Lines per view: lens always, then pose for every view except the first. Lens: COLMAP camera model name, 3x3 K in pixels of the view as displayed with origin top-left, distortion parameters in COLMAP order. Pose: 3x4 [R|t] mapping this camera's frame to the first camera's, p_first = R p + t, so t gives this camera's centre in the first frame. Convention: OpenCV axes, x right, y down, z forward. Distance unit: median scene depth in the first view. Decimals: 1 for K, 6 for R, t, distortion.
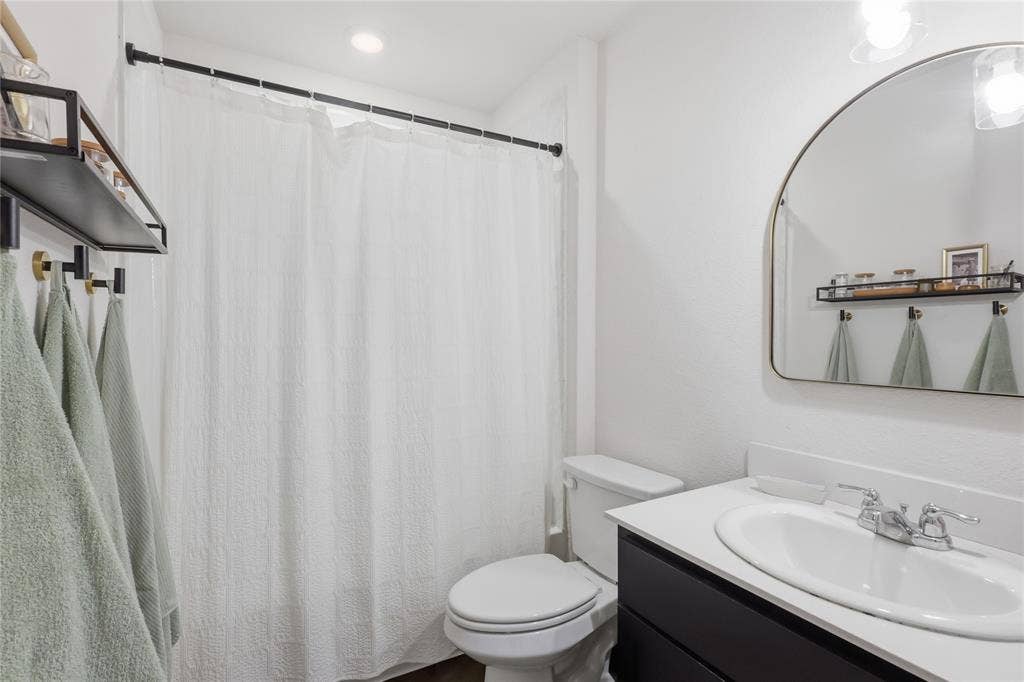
lens RADIAL K [[481.5, 0, 512.0], [0, 481.5, 341.0], [0, 0, 1]] dist [0.001460, 0.000198]
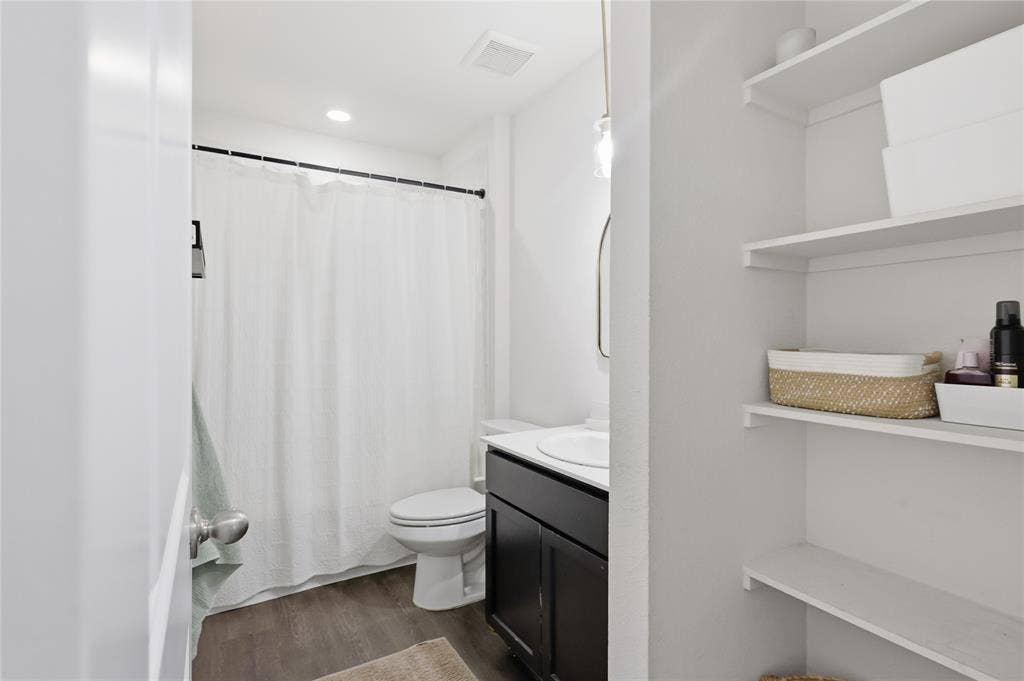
lens RADIAL K [[492.9, 0, 513.2], [0, 492.9, 331.1], [0, 0, 1]] dist [0.001511, 0.000394]
pose [[0.999522, -0.004837, 0.030545, 0.177996], [0.005629, 0.999649, -0.025882, 0.028697], [-0.030409, 0.026041, 0.999198, -0.471357]]
